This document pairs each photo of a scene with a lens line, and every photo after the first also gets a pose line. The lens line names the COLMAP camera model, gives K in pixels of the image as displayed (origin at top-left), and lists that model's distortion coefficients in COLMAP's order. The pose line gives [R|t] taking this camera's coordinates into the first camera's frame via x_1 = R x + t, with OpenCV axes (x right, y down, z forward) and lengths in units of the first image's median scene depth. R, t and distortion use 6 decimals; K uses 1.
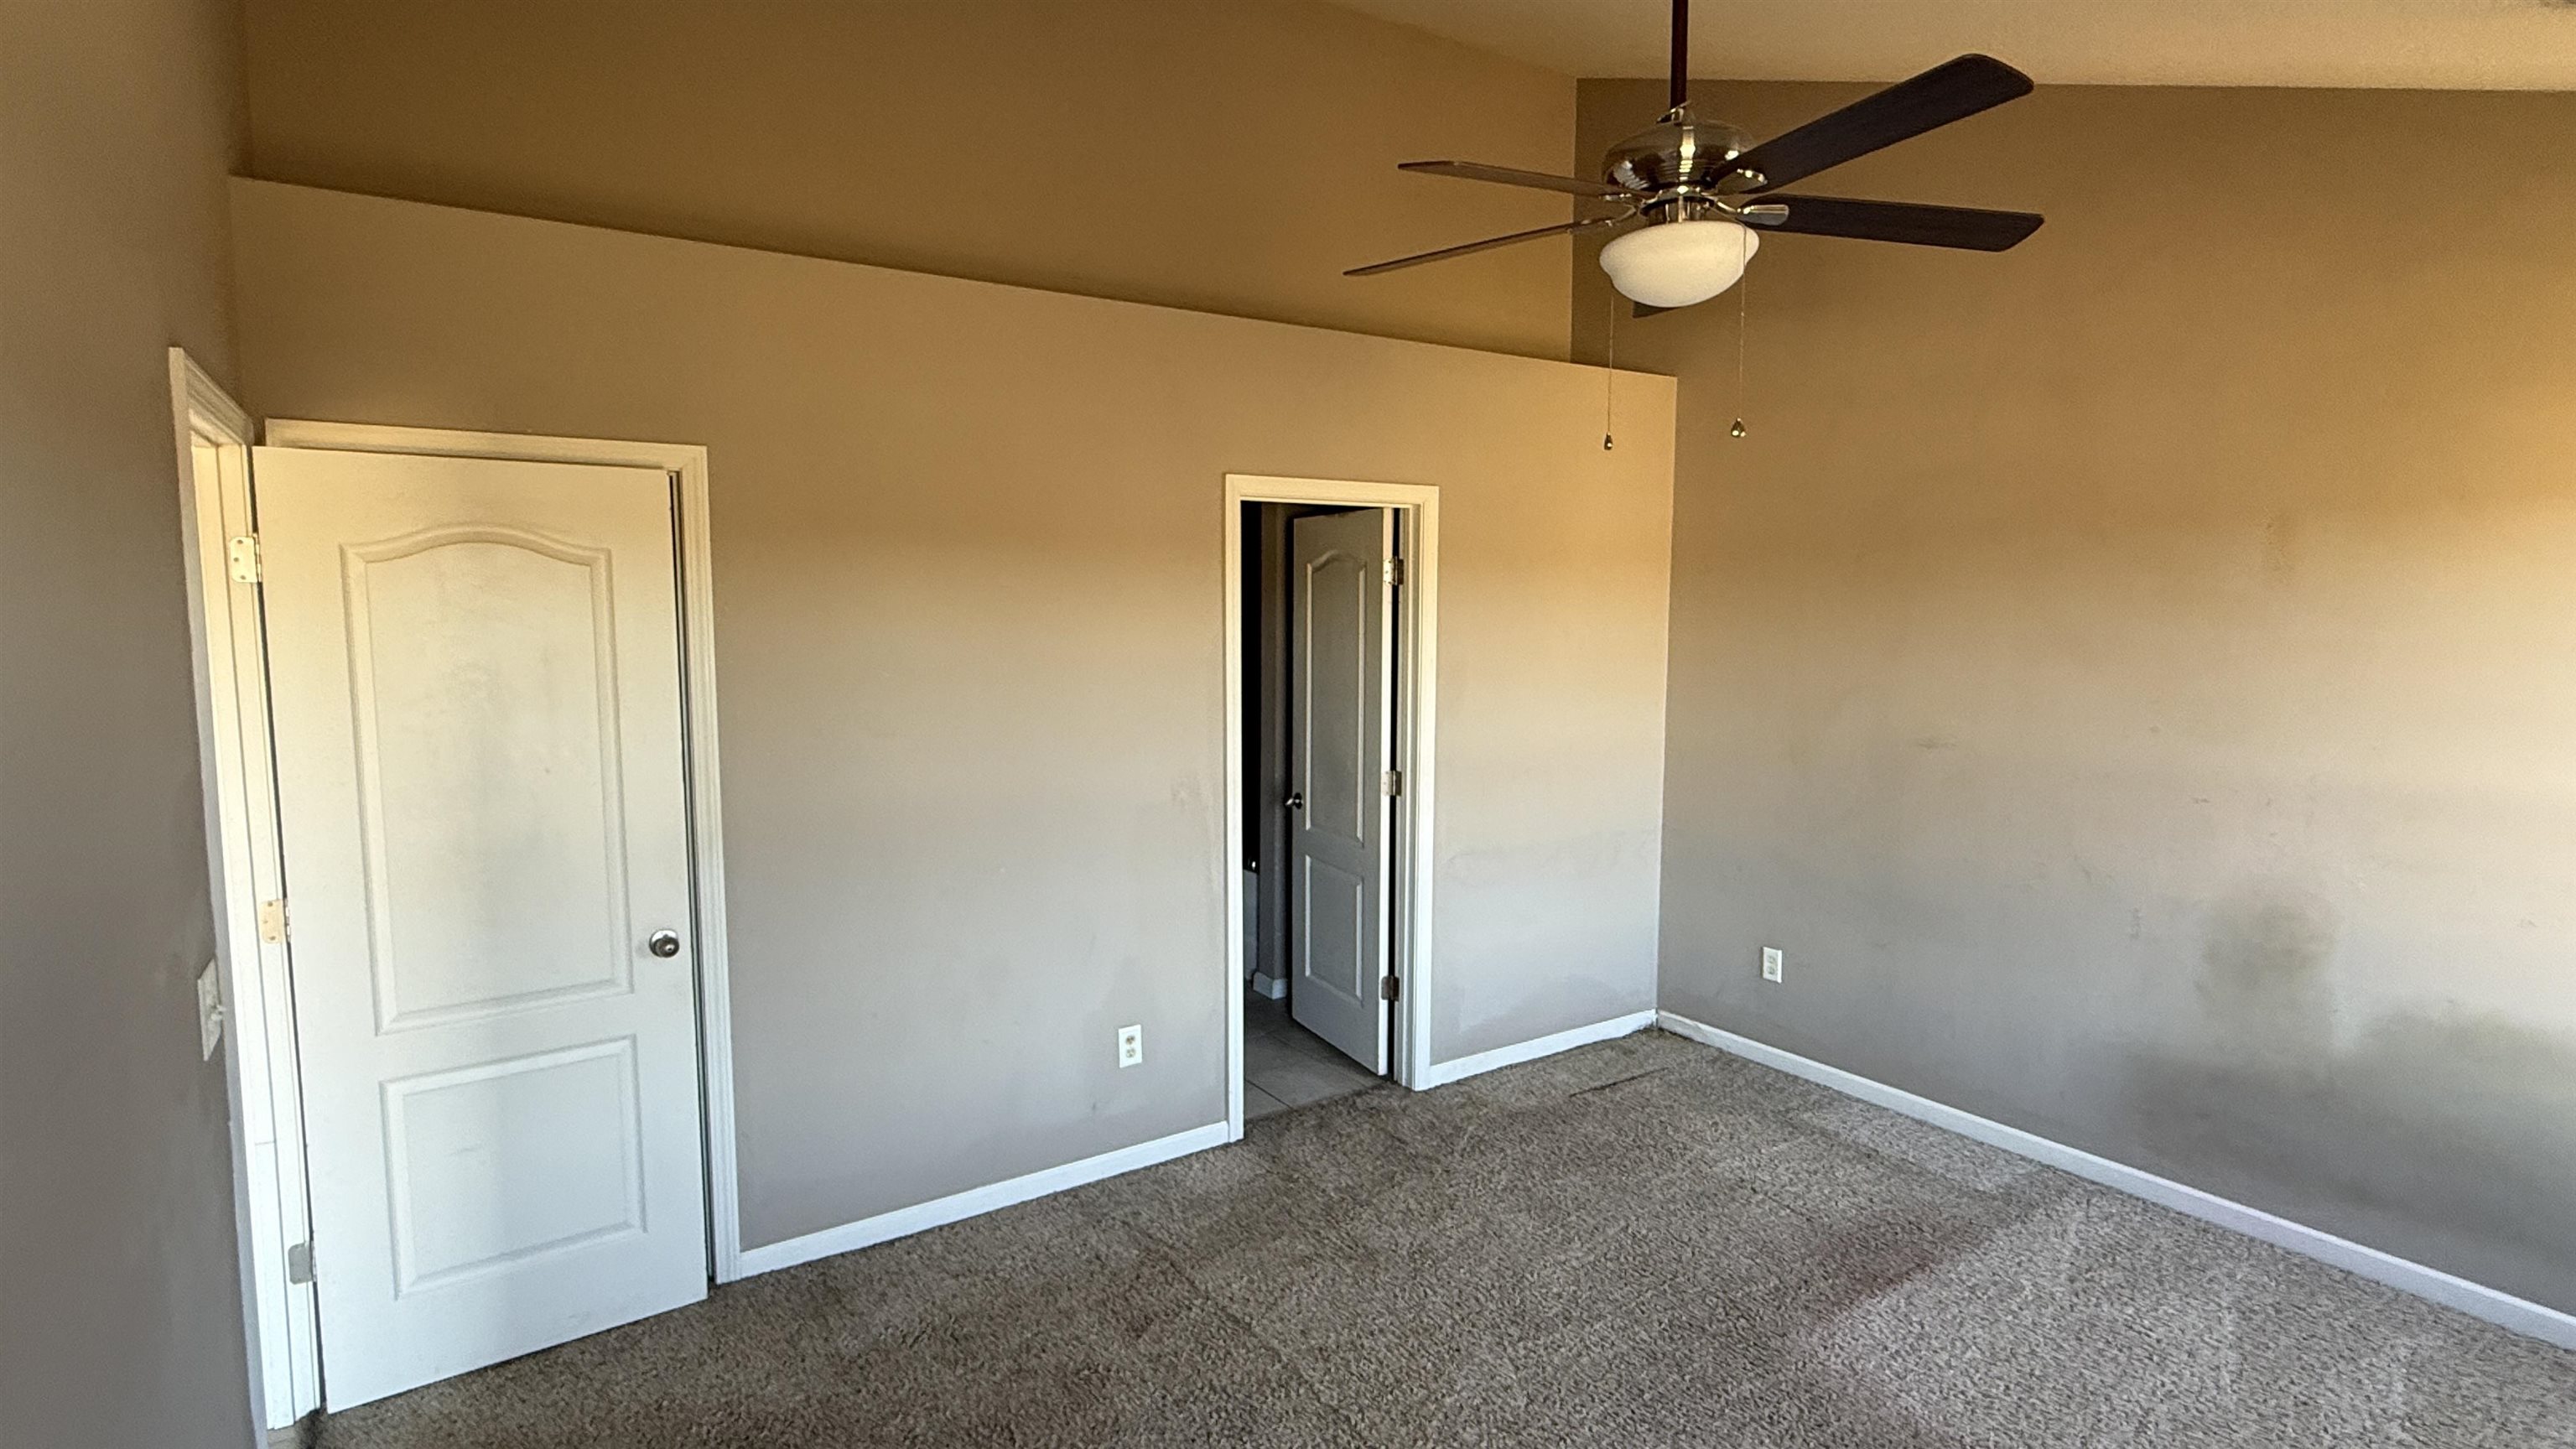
lens RADIAL K [[1270.5, 0, 1298.8], [0, 1270.5, 726.5], [0, 0, 1]] dist [-0.000662, -0.000007]
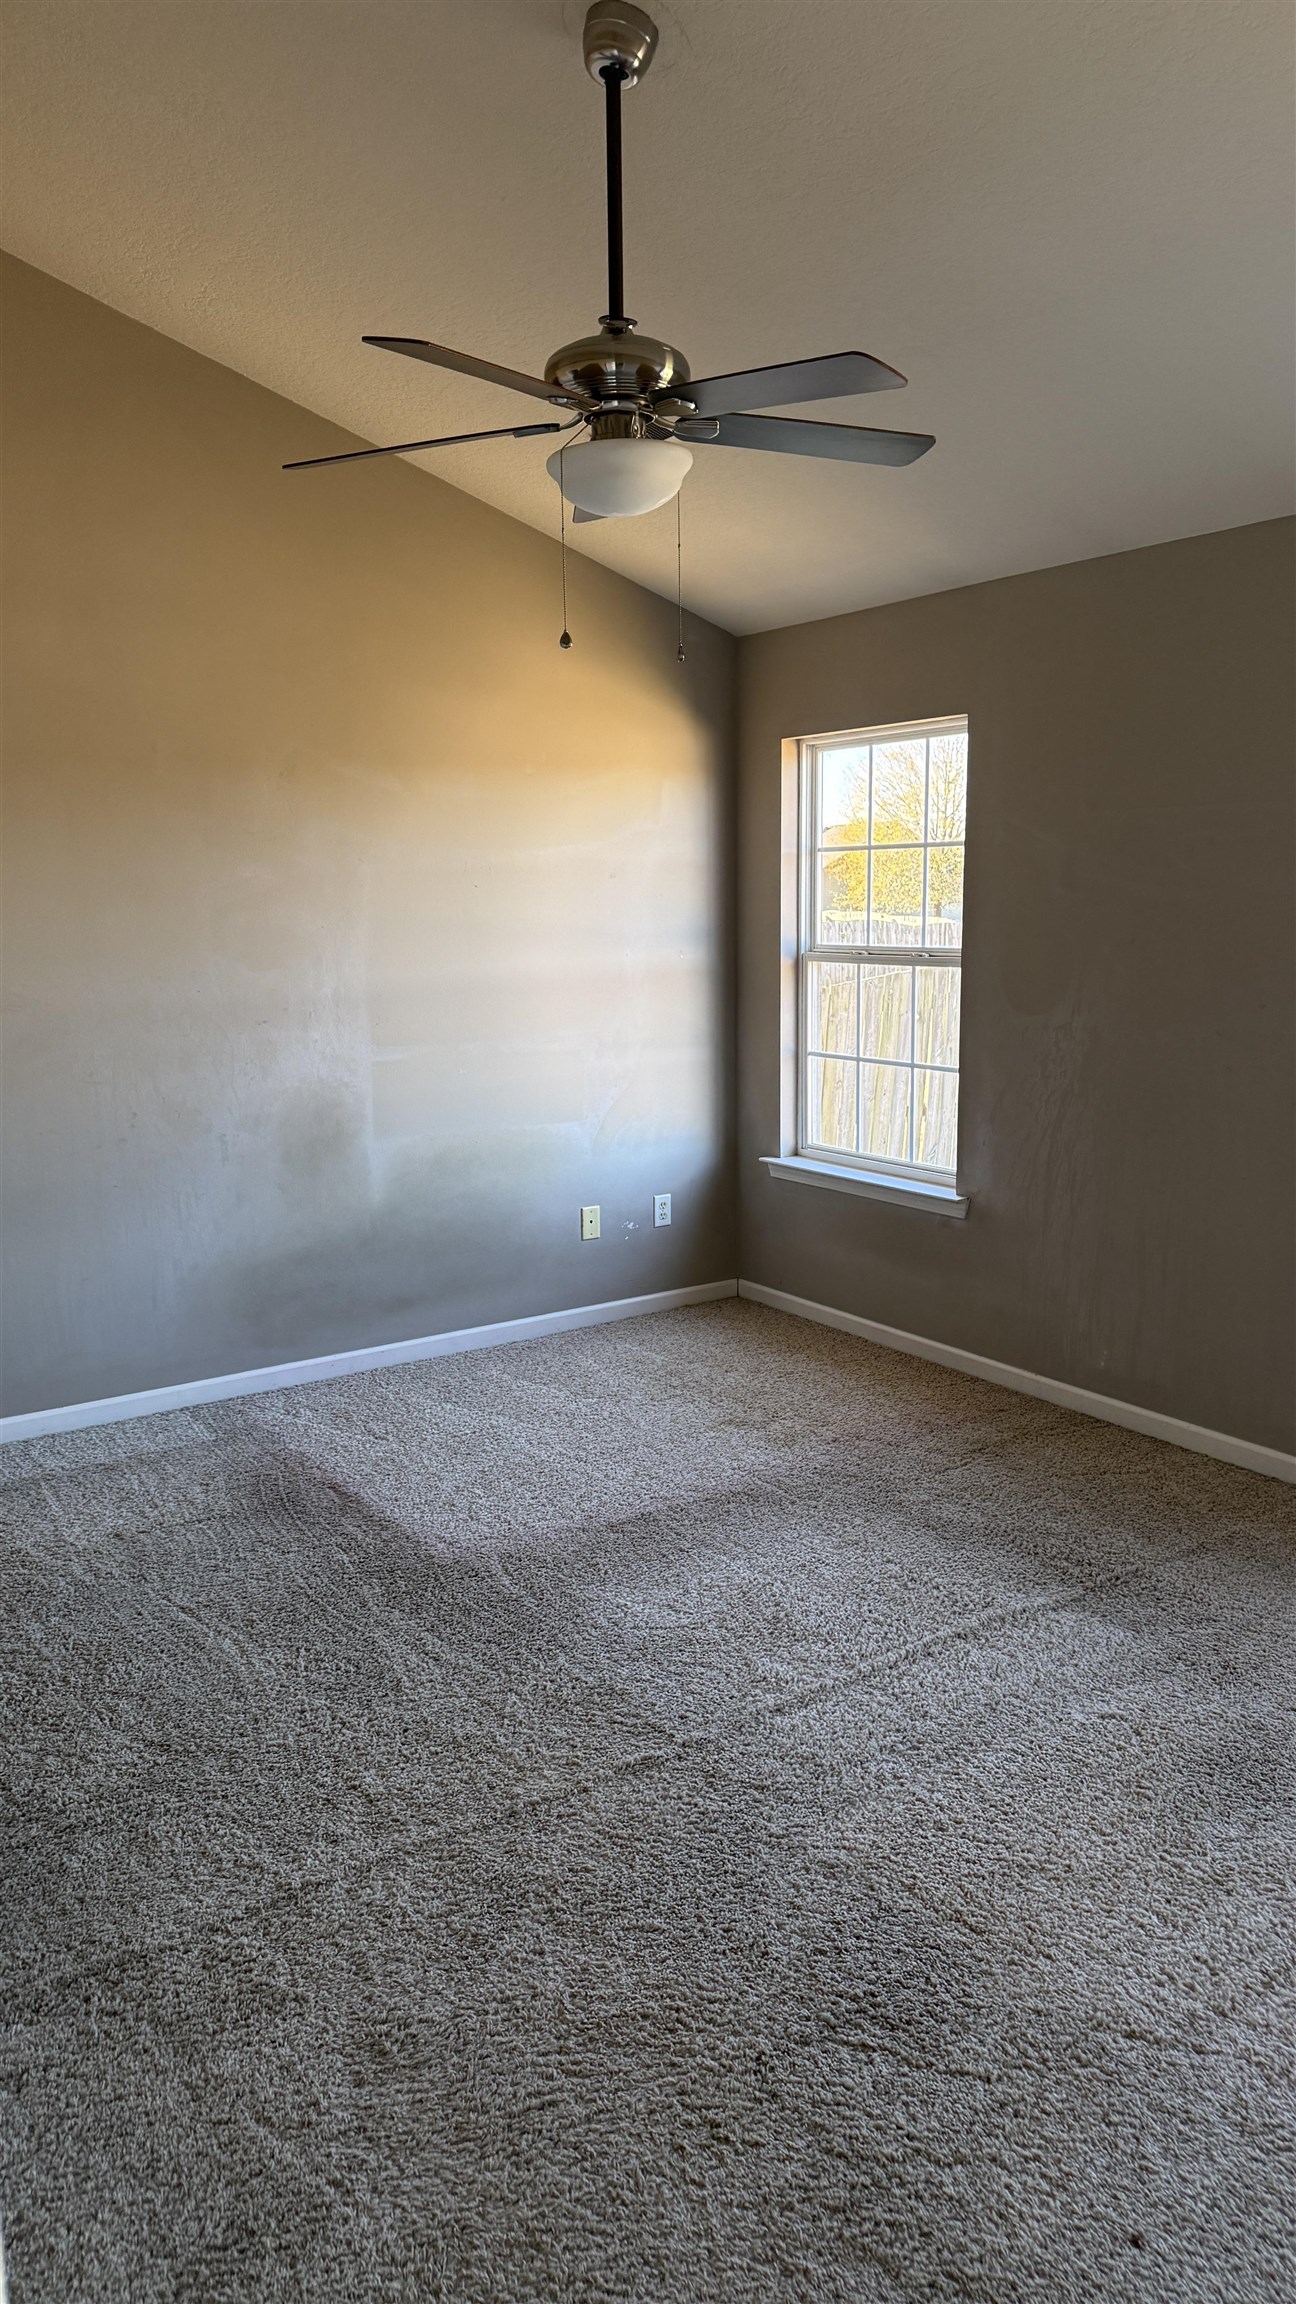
lens RADIAL K [[1603.1, 0, 648.0], [0, 1603.1, 1152.0], [0, 0, 1]] dist [0.165791, -0.331604]
pose [[-0.010261, -0.166718, 0.985951, -0.738909], [0.114080, 0.979370, 0.166792, -0.028432], [-0.993419, 0.114189, 0.008969, 0.686515]]
